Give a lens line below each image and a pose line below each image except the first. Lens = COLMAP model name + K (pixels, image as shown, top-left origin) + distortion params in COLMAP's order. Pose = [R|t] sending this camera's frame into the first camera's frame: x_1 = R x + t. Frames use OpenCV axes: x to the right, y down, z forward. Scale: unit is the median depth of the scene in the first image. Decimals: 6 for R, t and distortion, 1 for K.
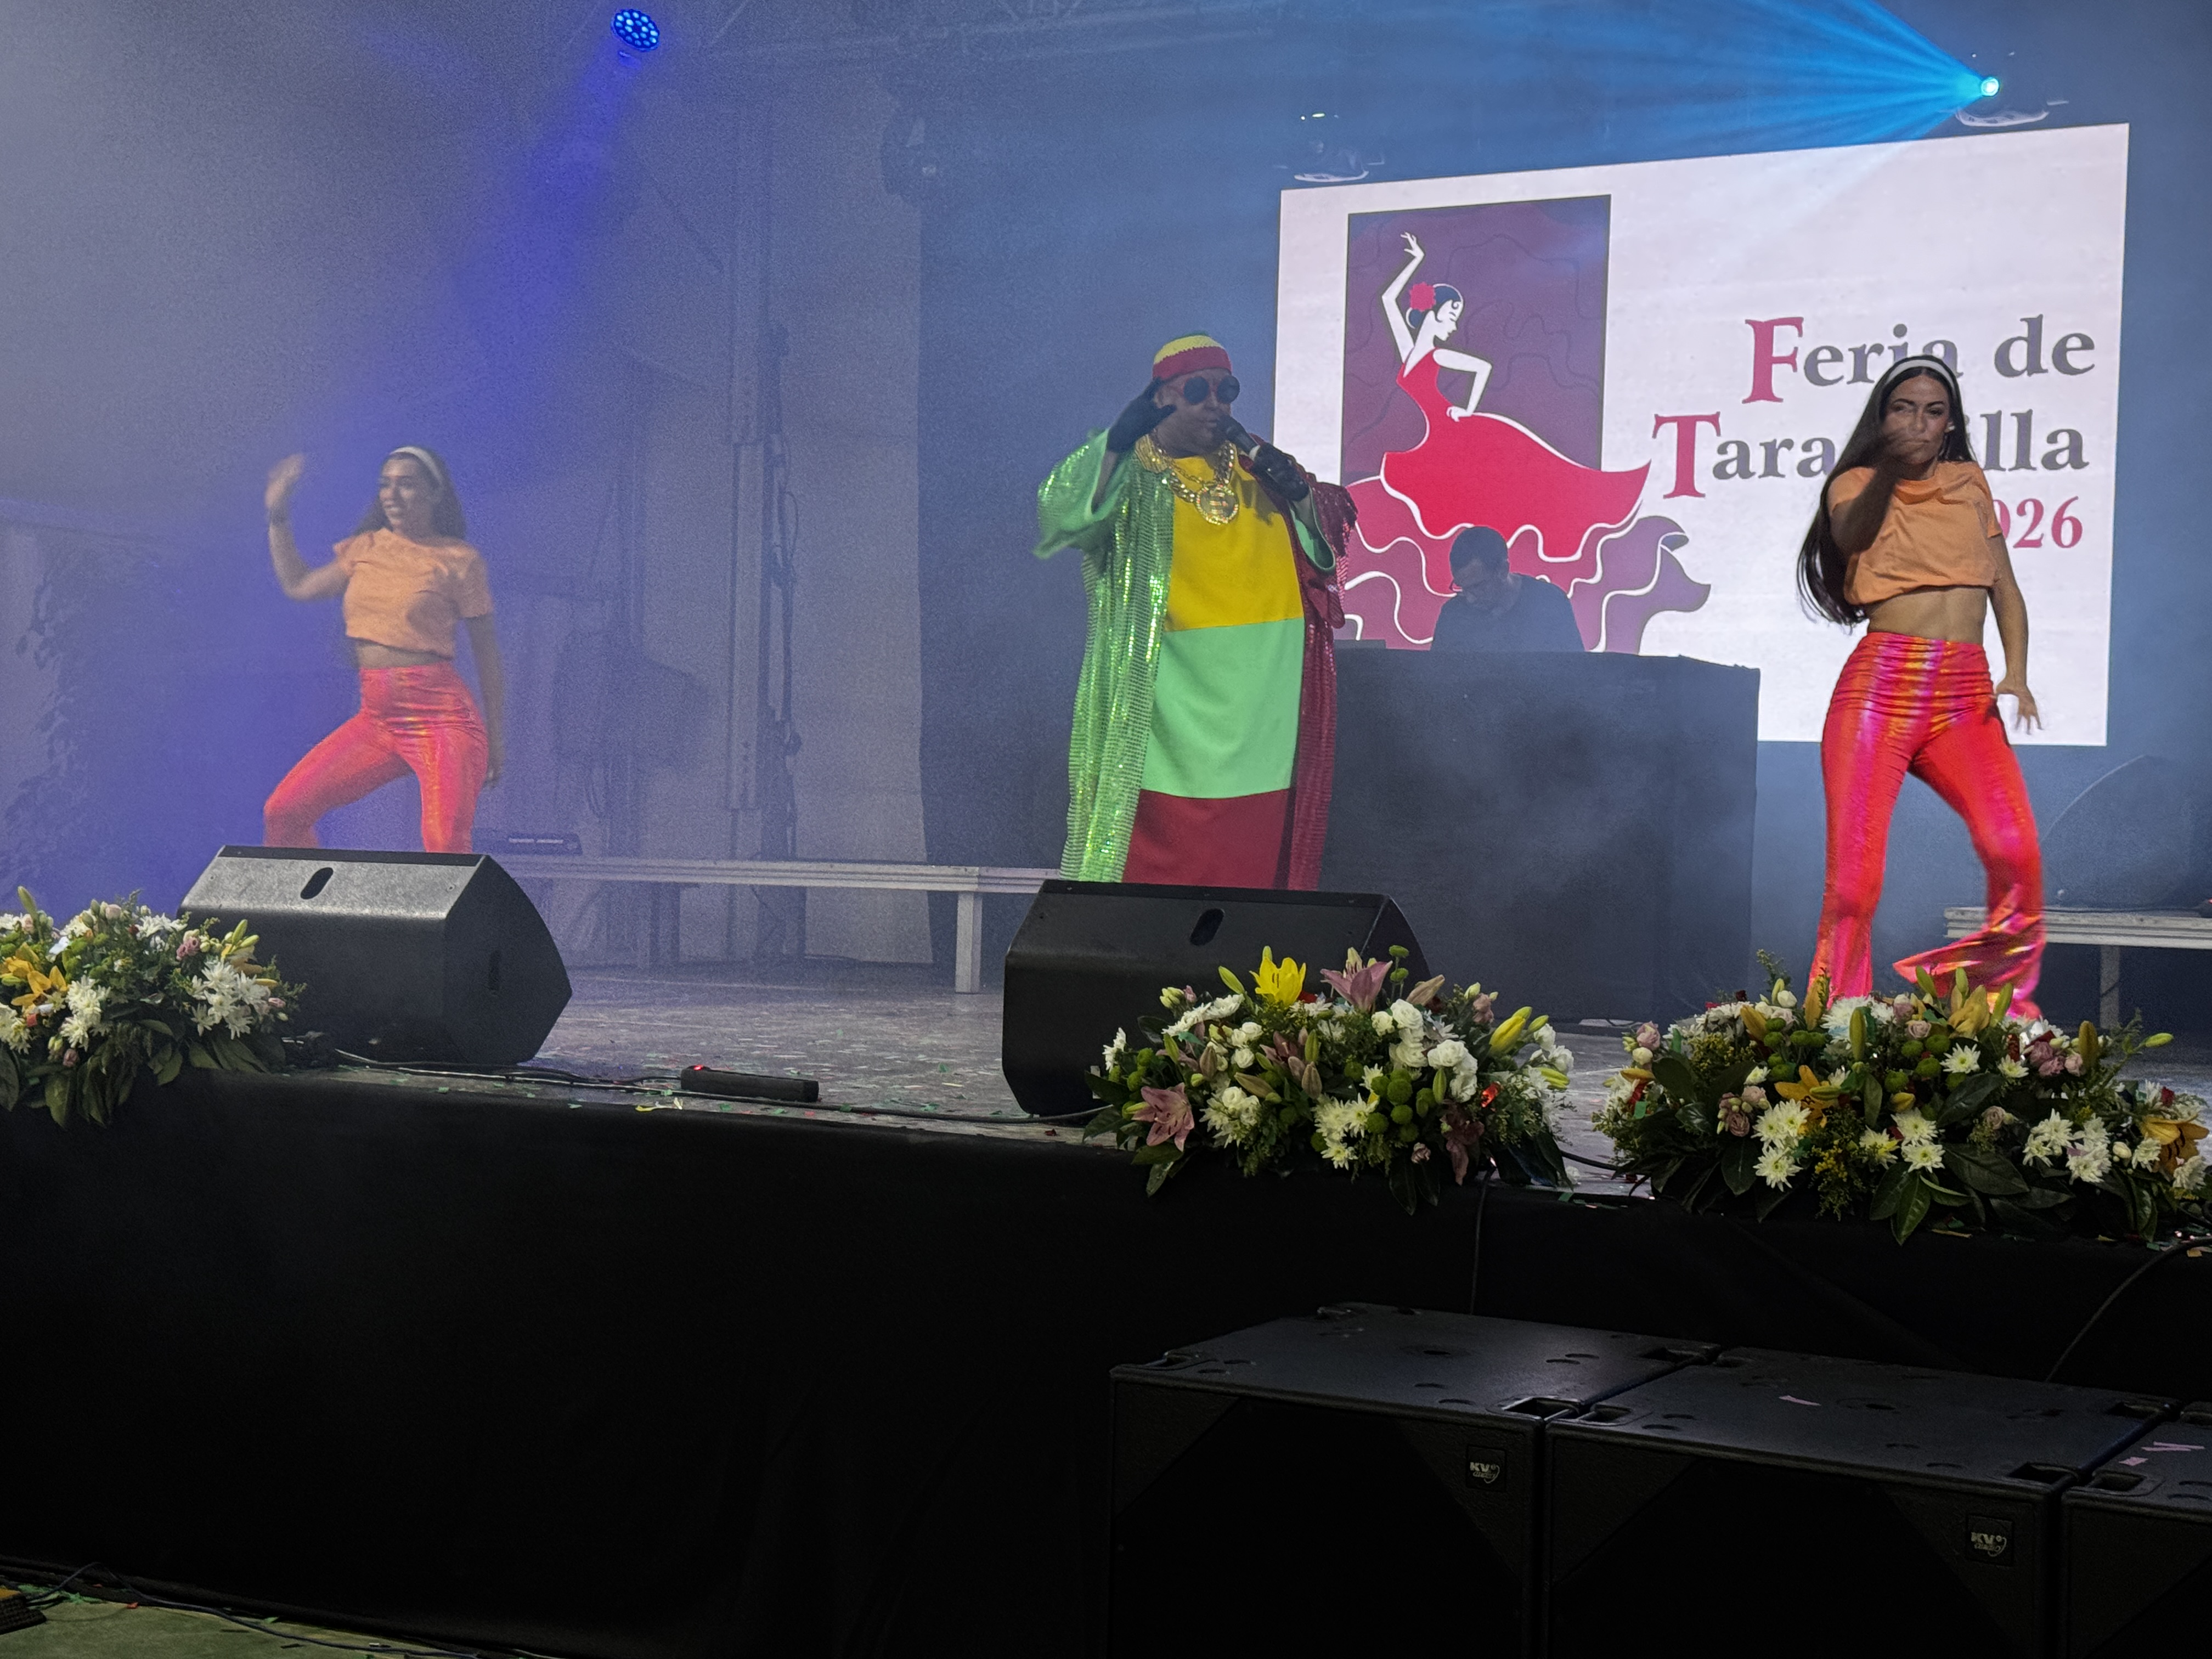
lens RADIAL K [[3271.8, 0, 1095.7], [0, 3271.8, 814.3], [0, 0, 1]] dist [0.141002, 0.000000]
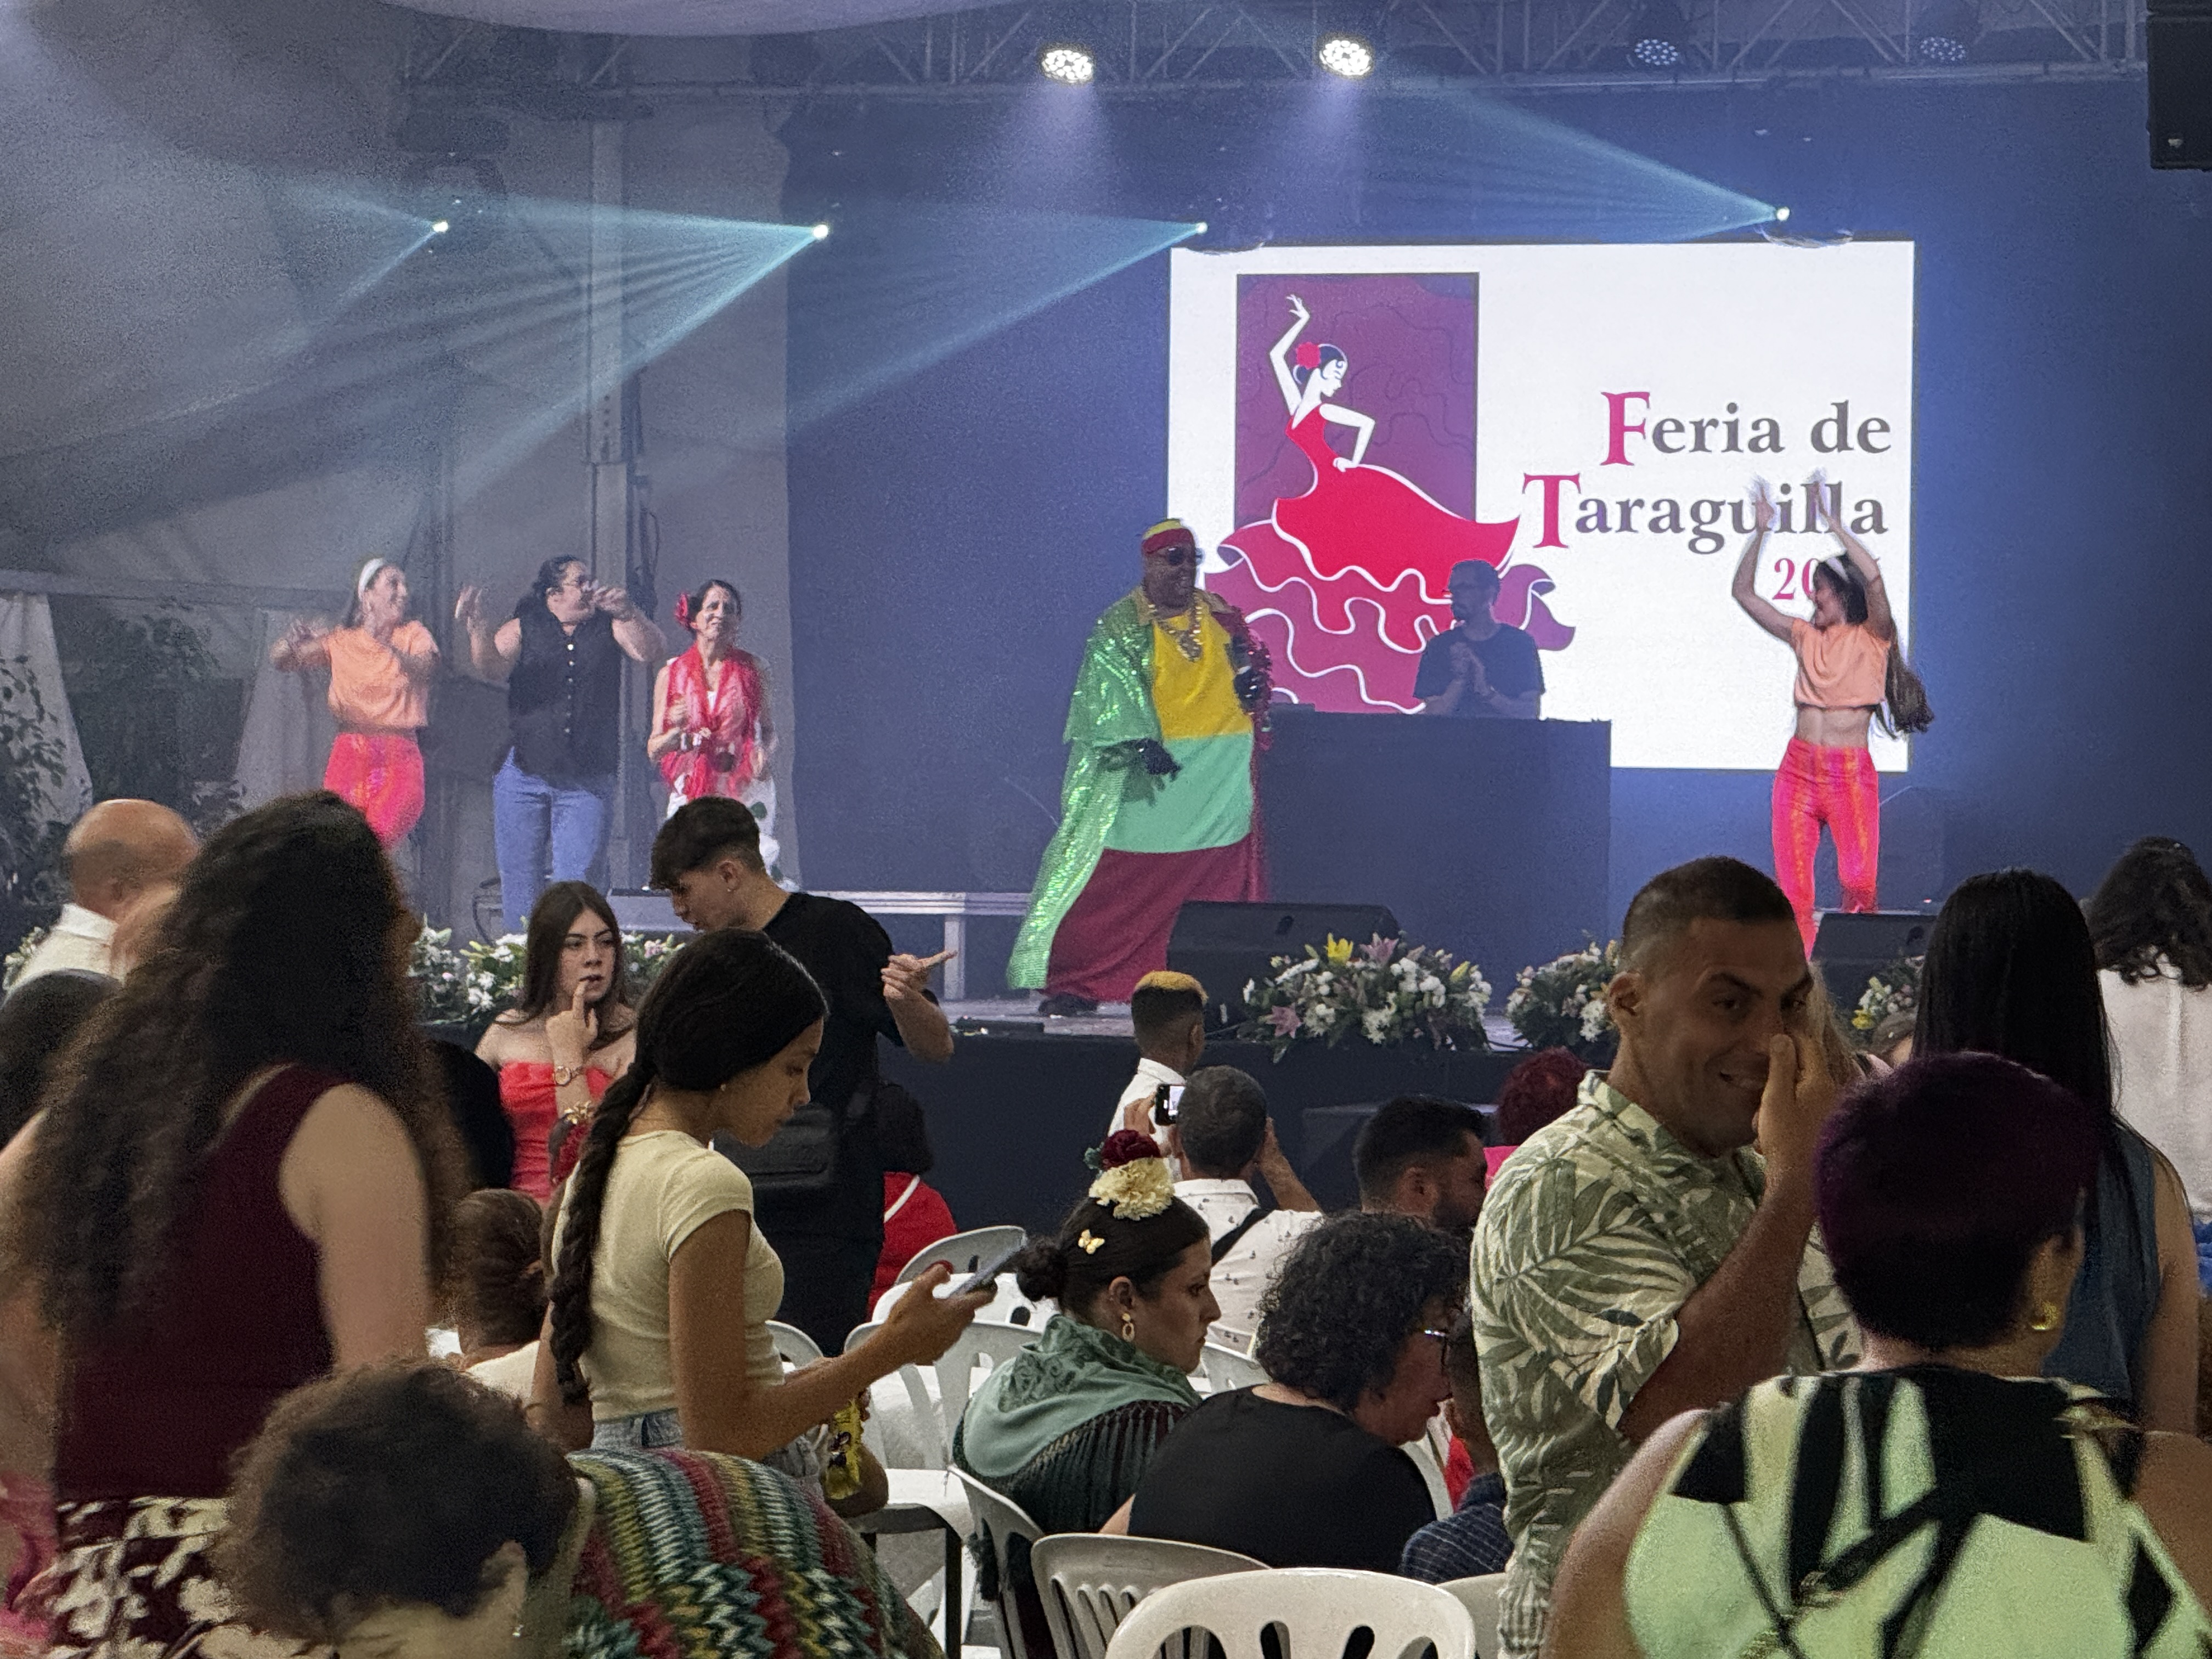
lens RADIAL K [[8956.2, 0, 1104.9], [0, 8956.2, 828.6], [0, 0, 1]] dist [0.318620, 0.000000]
pose [[0.992456, -0.017257, 0.121384, -0.599017], [0.015871, 0.999797, 0.012377, -0.073344], [-0.121573, -0.010357, 0.992529, -3.505462]]
